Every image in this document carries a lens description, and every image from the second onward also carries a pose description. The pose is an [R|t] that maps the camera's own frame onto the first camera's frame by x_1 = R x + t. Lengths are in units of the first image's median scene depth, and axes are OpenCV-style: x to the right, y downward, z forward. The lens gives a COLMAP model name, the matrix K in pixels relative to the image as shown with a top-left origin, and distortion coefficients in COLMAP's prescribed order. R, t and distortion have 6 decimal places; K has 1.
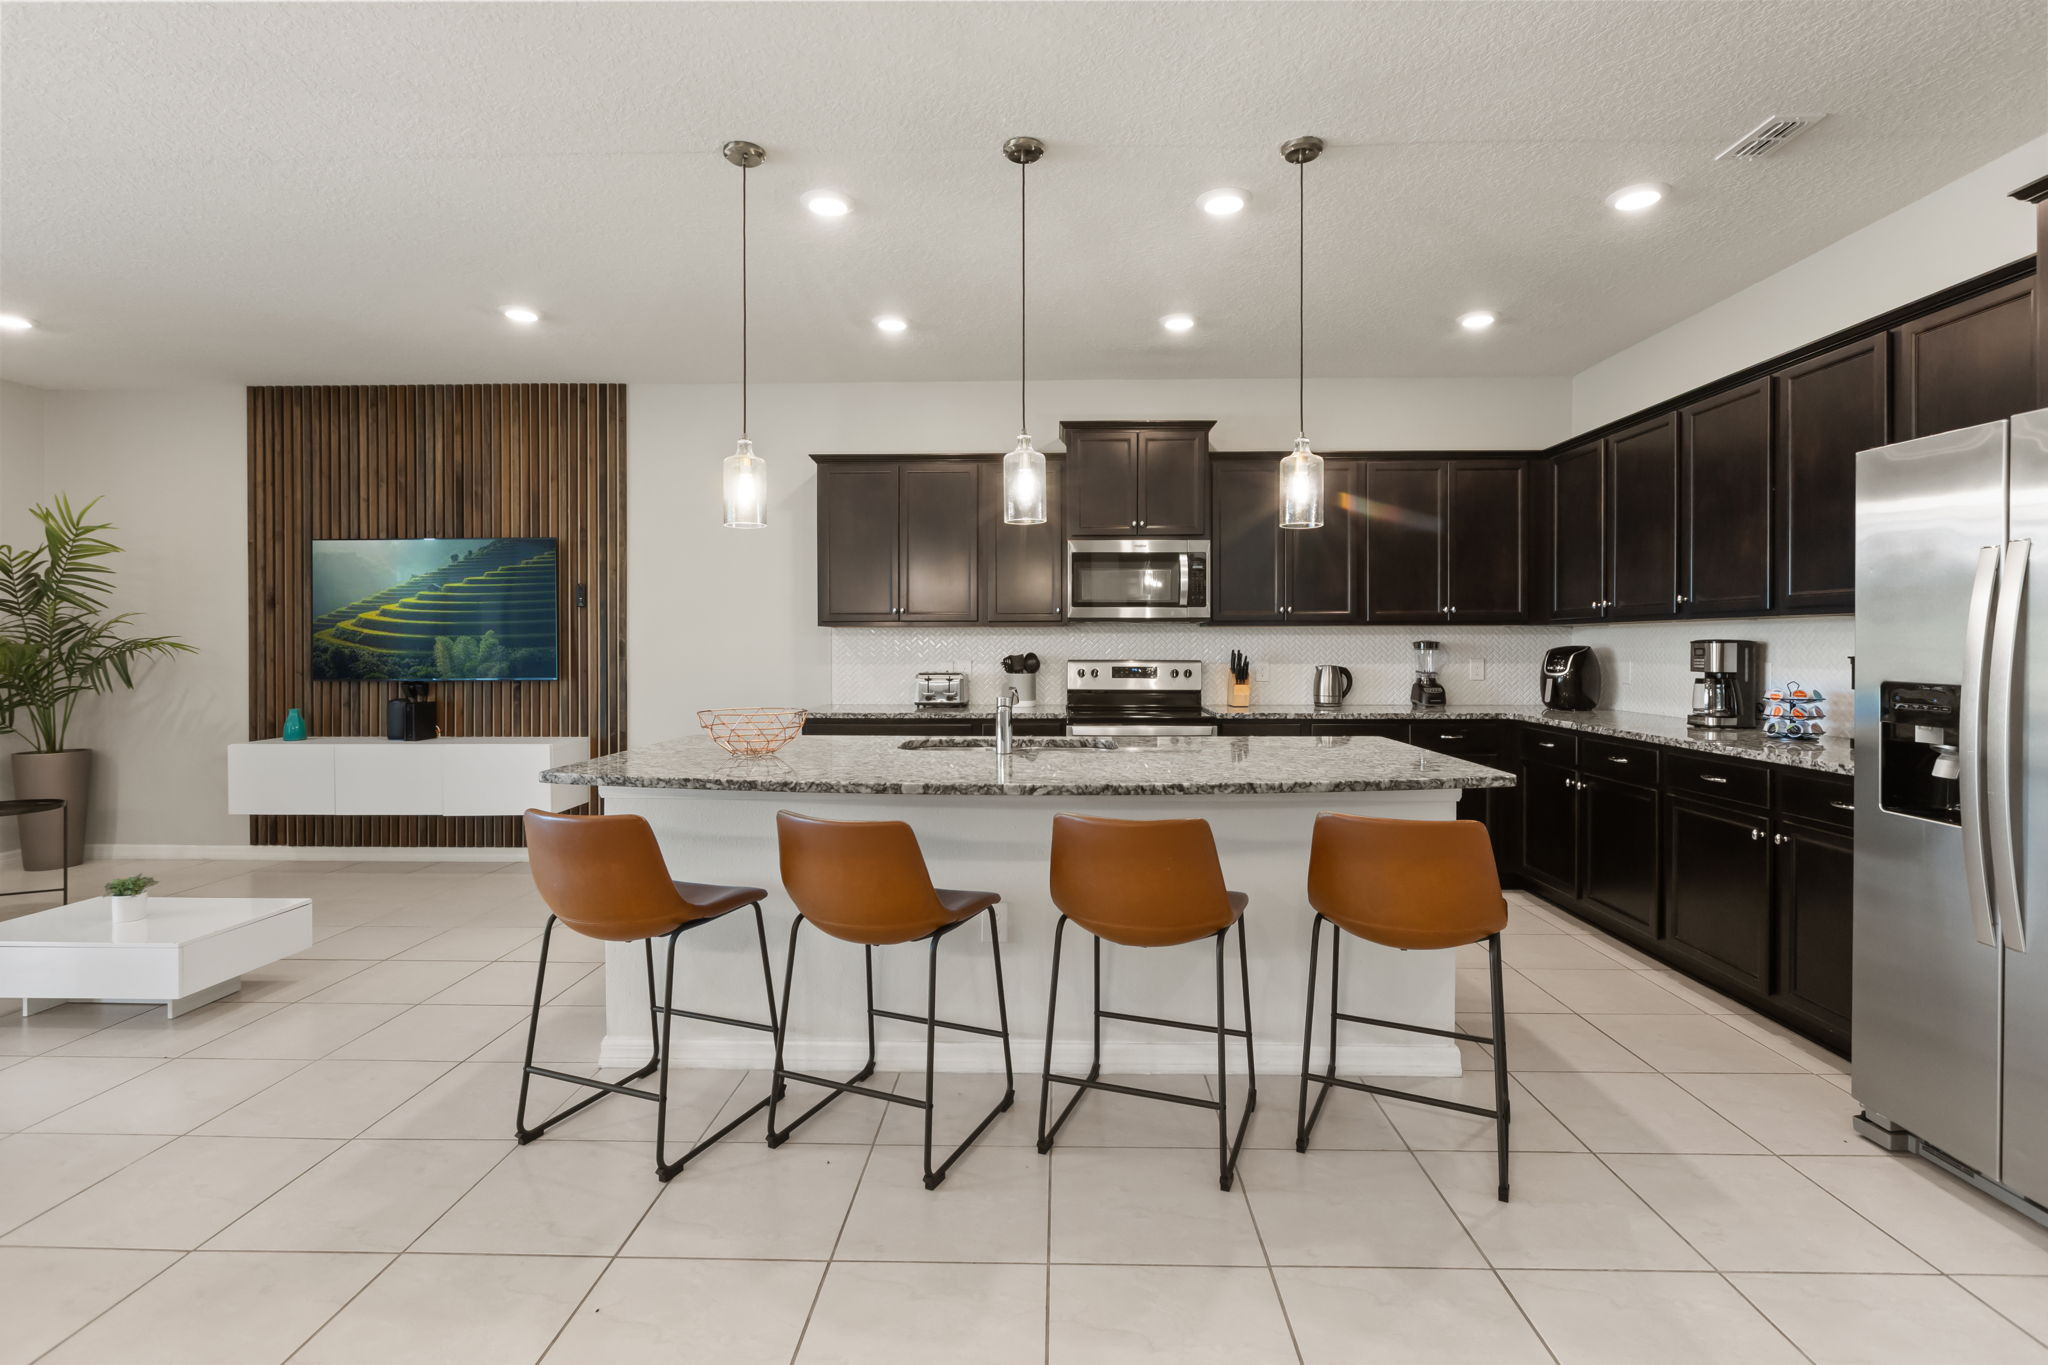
lens RADIAL K [[949.7, 0, 1038.0], [0, 949.7, 646.0], [0, 0, 1]] dist [-0.001095, -0.000141]
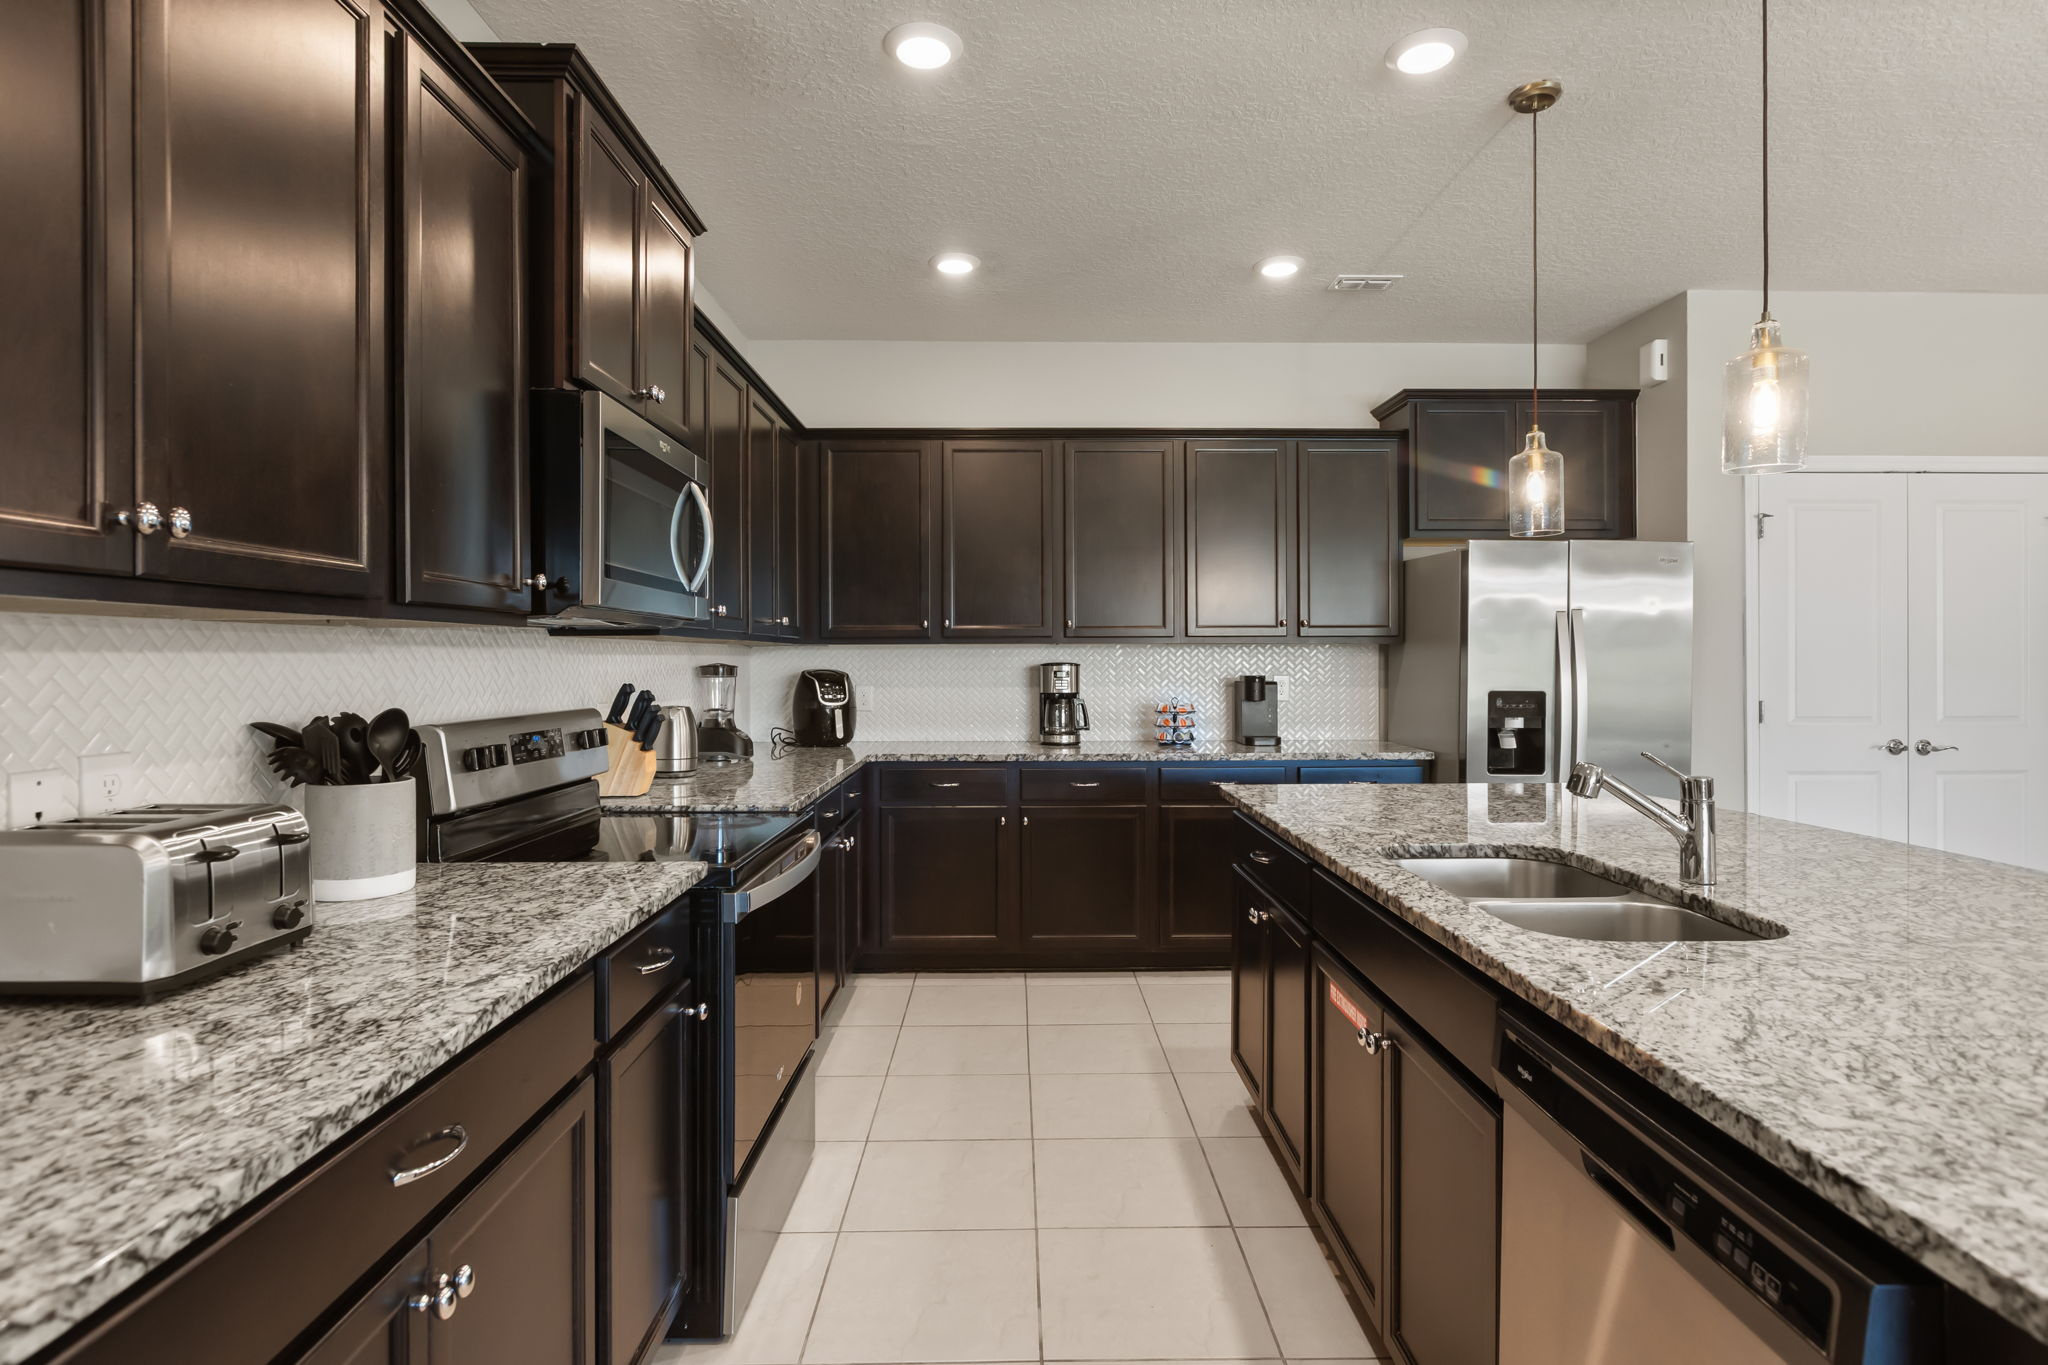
lens RADIAL K [[1047.7, 0, 1021.5], [0, 1047.7, 655.5], [0, 0, 1]] dist [0.000536, 0.000268]
pose [[-0.032369, 0.002666, 0.999472, -0.356566], [0.004453, 0.999987, -0.002523, -0.008771], [-0.999466, 0.004369, -0.032380, 0.818576]]
